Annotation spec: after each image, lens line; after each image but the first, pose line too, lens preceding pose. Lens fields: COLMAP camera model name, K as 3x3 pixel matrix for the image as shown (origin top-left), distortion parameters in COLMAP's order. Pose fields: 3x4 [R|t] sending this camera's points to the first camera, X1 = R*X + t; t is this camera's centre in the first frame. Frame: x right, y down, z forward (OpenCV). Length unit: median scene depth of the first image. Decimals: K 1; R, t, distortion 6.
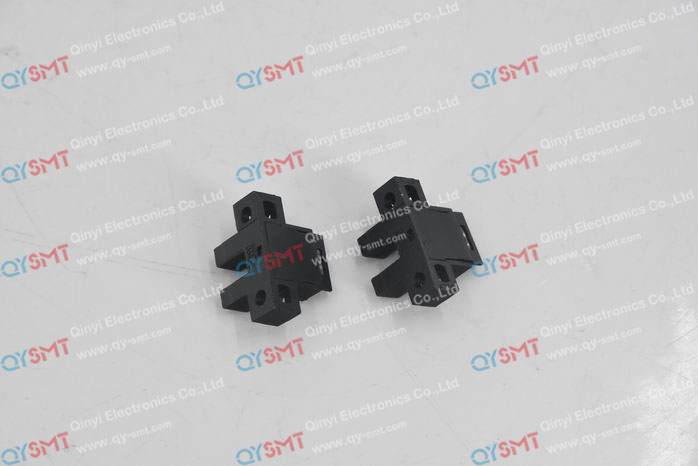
lens RADIAL K [[2111.1, 0, 349.0], [0, 2111.1, 233.0], [0, 0, 1]] dist [-0.002316, -0.003805]
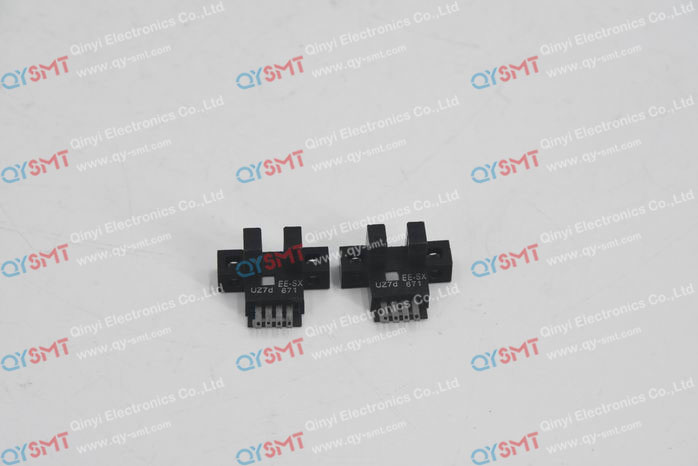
lens RADIAL K [[2111.2, 0, 349.0], [0, 2111.2, 233.0], [0, 0, 1]] dist [-0.003745, 0.020469]
pose [[1.000000, -0.000006, 0.000001, 0.000001], [0.000006, 1.000000, -0.000008, 0.177146], [-0.000001, 0.000008, 1.000000, -0.000026]]
